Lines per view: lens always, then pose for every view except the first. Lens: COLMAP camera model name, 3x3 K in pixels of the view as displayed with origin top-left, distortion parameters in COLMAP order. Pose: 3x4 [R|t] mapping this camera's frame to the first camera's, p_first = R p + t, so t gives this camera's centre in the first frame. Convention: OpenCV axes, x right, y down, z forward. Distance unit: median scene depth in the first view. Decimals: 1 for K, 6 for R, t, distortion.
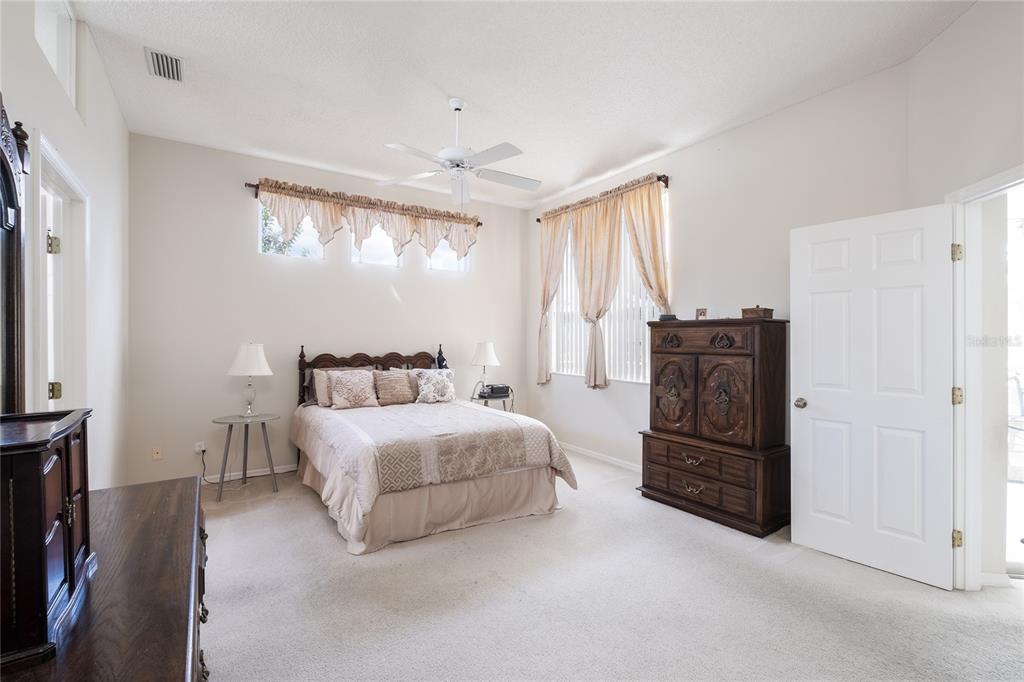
lens RADIAL K [[448.1, 0, 510.3], [0, 448.1, 339.5], [0, 0, 1]] dist [0.004011, -0.005181]
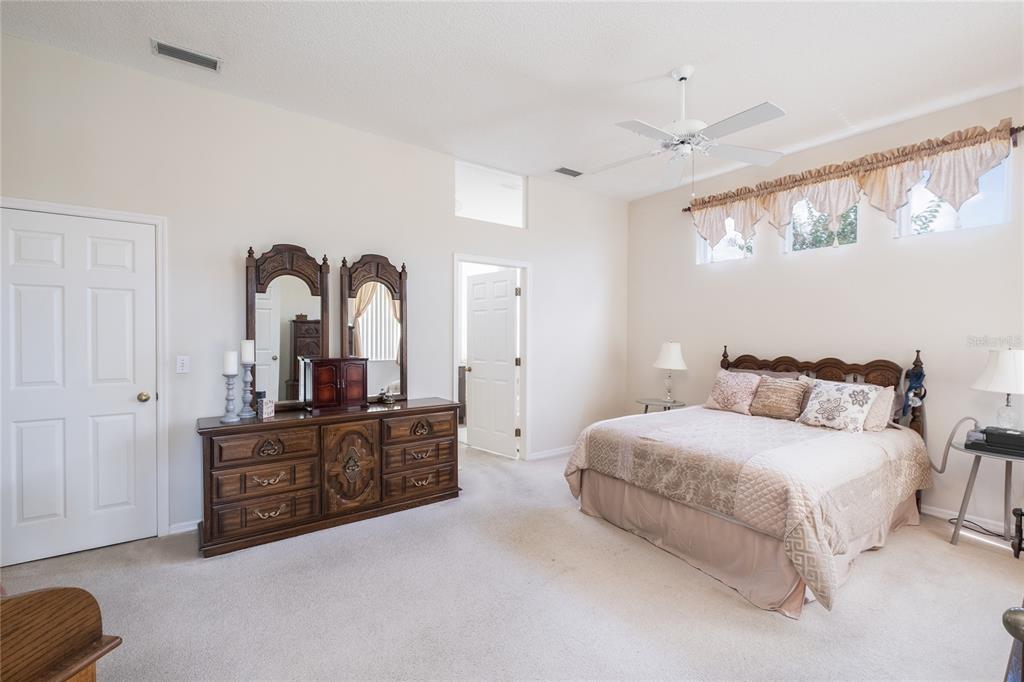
lens RADIAL K [[448.1, 0, 512.1], [0, 448.1, 338.8], [0, 0, 1]] dist [0.004011, -0.005181]
pose [[0.039614, 0.006812, -0.999192, 0.552772], [-0.013425, 0.999890, 0.006284, -0.002343], [0.999125, 0.013165, 0.039701, 0.463313]]
